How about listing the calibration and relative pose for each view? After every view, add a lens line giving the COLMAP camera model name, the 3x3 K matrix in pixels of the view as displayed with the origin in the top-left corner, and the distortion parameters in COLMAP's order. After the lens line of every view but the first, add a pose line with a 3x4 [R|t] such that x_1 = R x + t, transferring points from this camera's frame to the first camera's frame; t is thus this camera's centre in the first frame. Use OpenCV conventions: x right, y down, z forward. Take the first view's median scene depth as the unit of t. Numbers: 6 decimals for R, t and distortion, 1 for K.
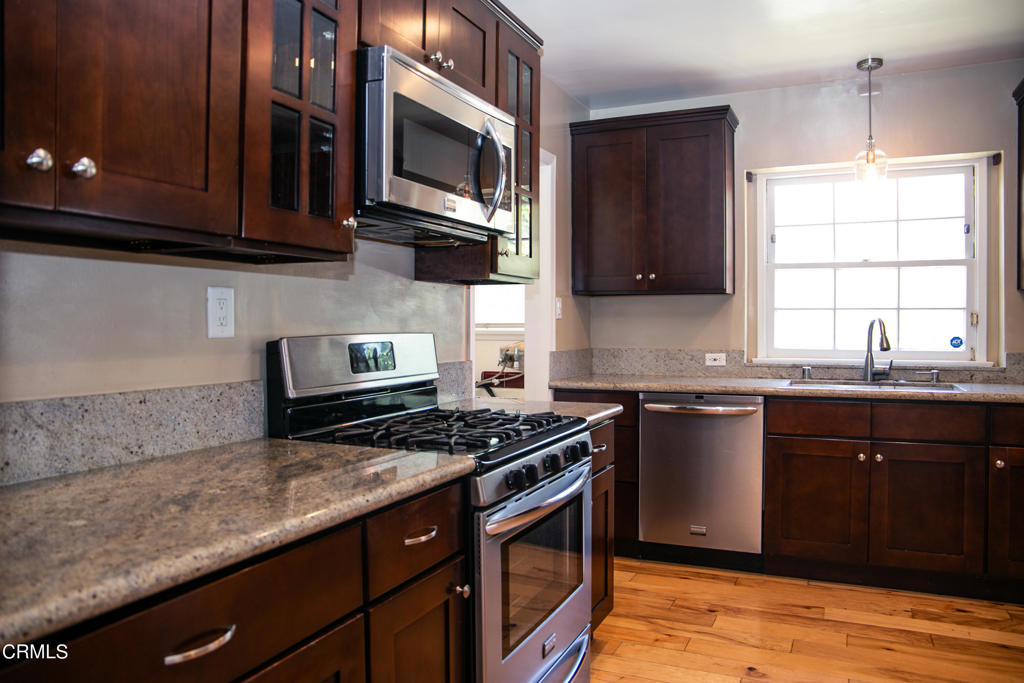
lens RADIAL K [[723.8, 0, 517.1], [0, 723.8, 339.7], [0, 0, 1]] dist [-0.131107, 0.096278]
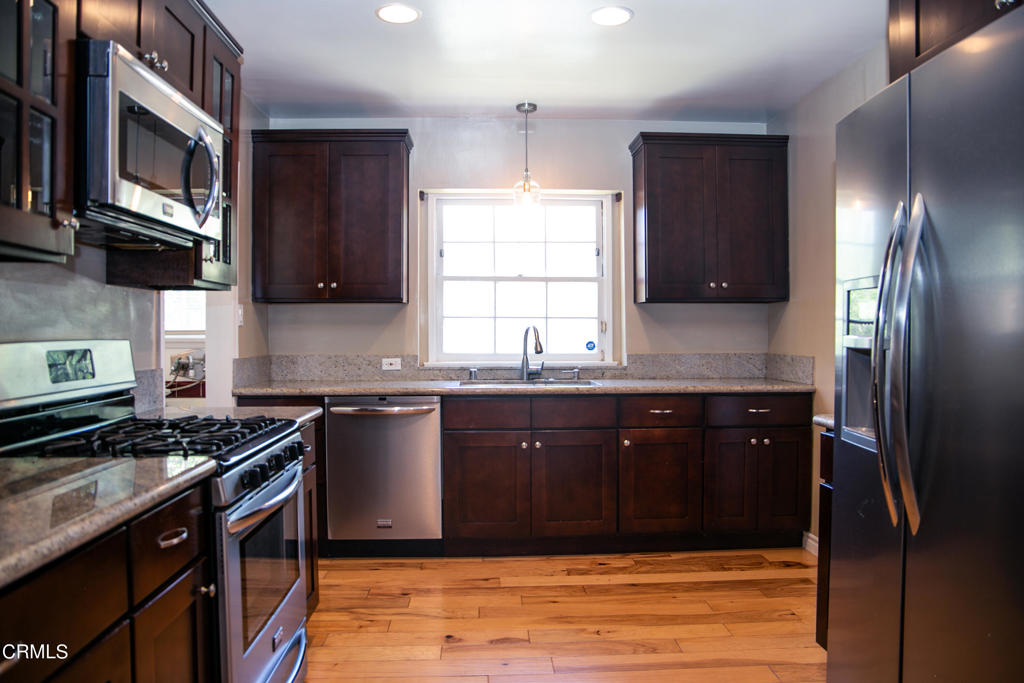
lens RADIAL K [[723.8, 0, 517.1], [0, 723.8, 339.7], [0, 0, 1]] dist [-0.131107, 0.096278]
pose [[0.883934, -0.004838, 0.467586, -0.079635], [0.010002, 0.999913, -0.008564, 0.003071], [-0.467504, 0.012247, 0.883906, -0.051758]]
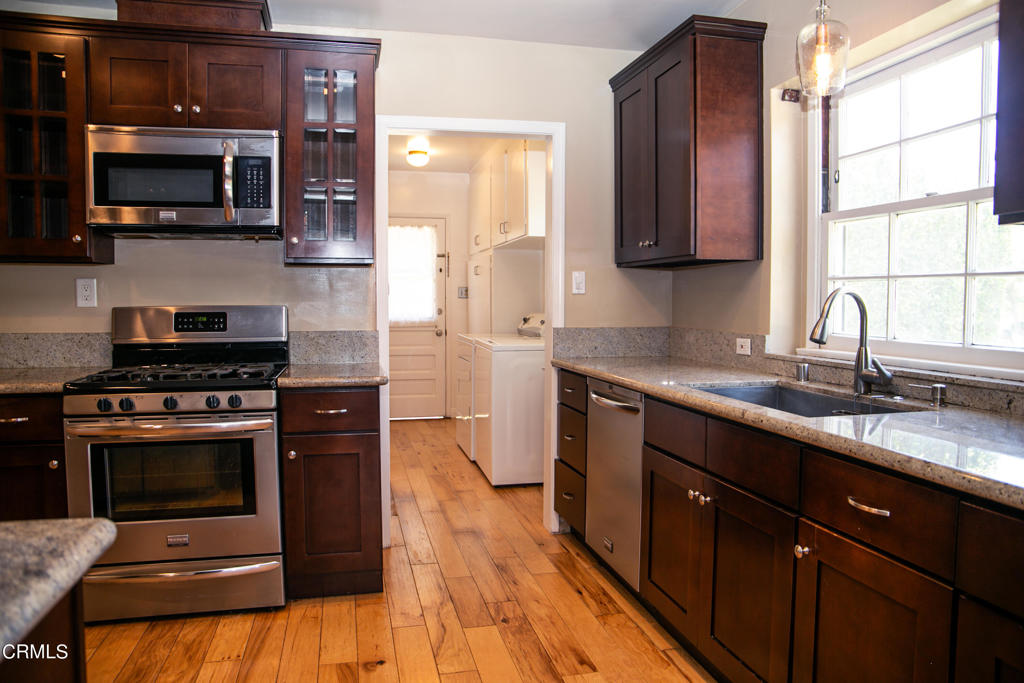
lens RADIAL K [[723.8, 0, 517.1], [0, 723.8, 339.7], [0, 0, 1]] dist [-0.131107, 0.096278]
pose [[0.614390, 0.046838, -0.787611, 0.958689], [-0.018667, 0.998820, 0.044837, -0.011852], [0.788782, -0.012845, 0.614539, 0.453703]]
